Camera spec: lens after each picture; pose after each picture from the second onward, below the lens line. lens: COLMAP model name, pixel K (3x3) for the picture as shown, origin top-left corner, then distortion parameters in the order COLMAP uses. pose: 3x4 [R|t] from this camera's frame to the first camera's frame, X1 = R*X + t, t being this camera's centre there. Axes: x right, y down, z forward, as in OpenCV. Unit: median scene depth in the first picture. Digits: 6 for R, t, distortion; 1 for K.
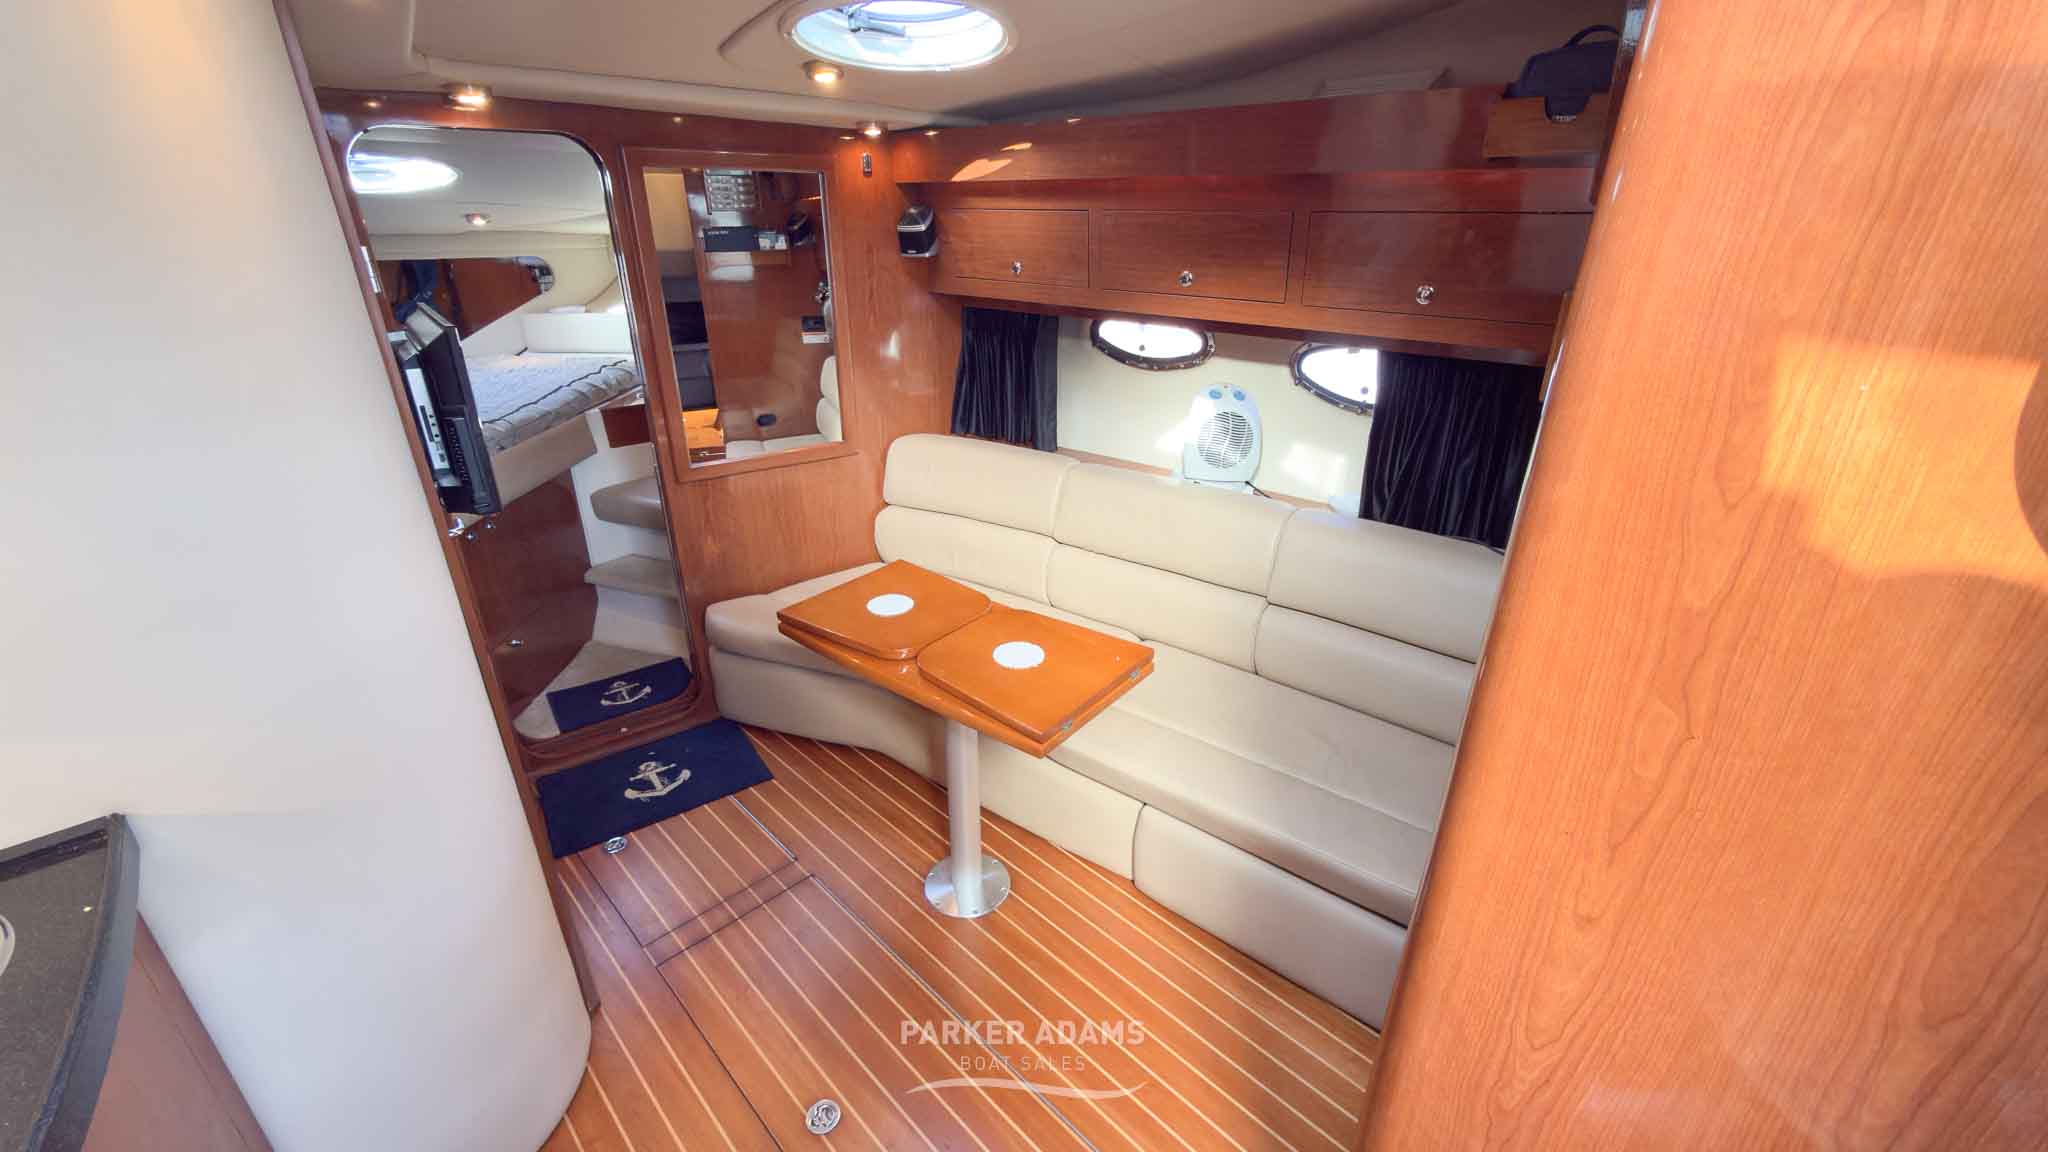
lens RADIAL K [[811.9, 0, 1024.0], [0, 811.9, 576.0], [0, 0, 1]] dist [-0.006934, 0.000249]
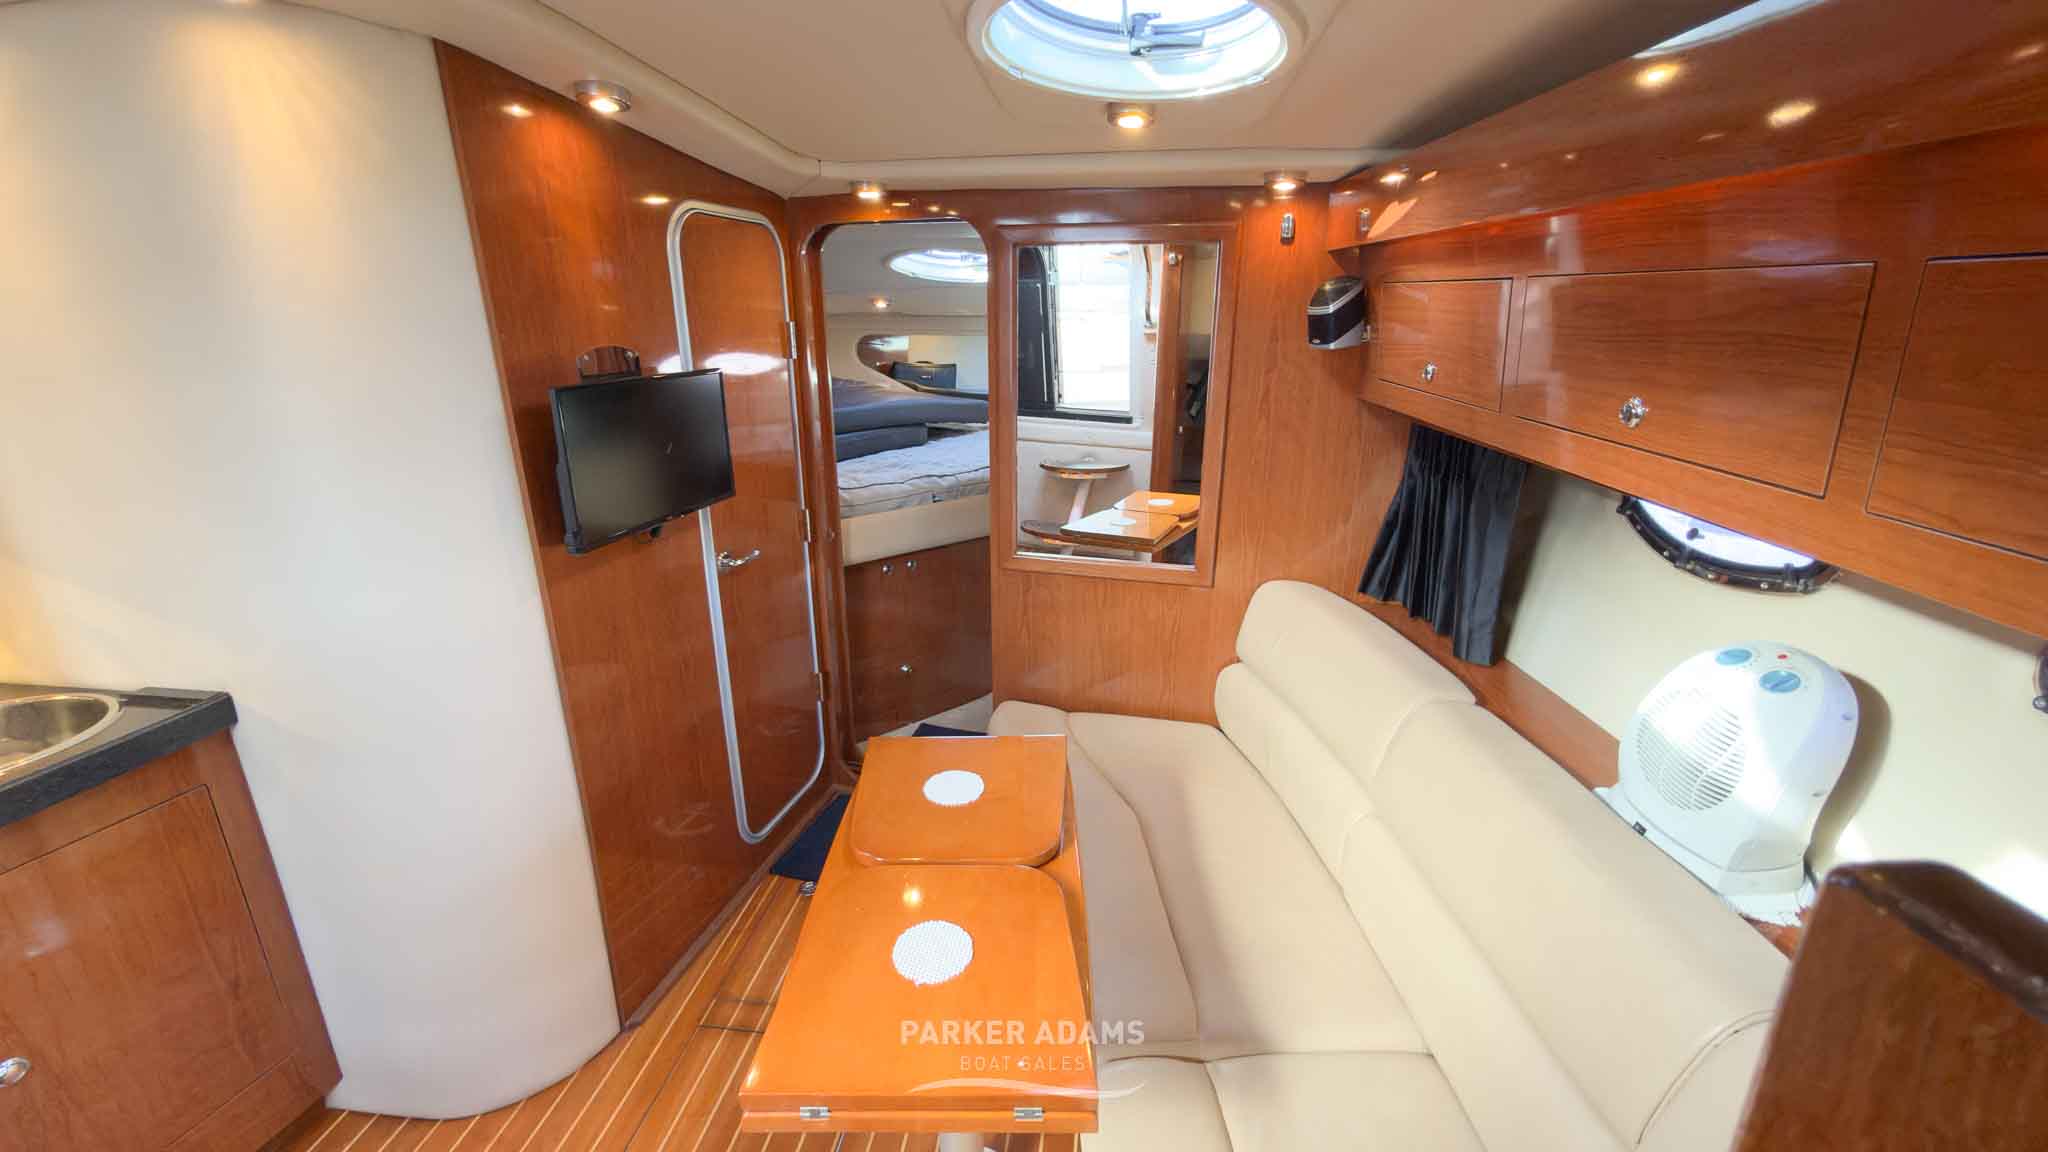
lens RADIAL K [[811.9, 0, 1024.0], [0, 811.9, 576.0], [0, 0, 1]] dist [-0.006934, 0.000249]
pose [[0.621406, 0.244566, -0.744340, 0.293000], [-0.310972, 0.948985, 0.052193, -0.160741], [0.719132, 0.199036, 0.665758, 0.379161]]
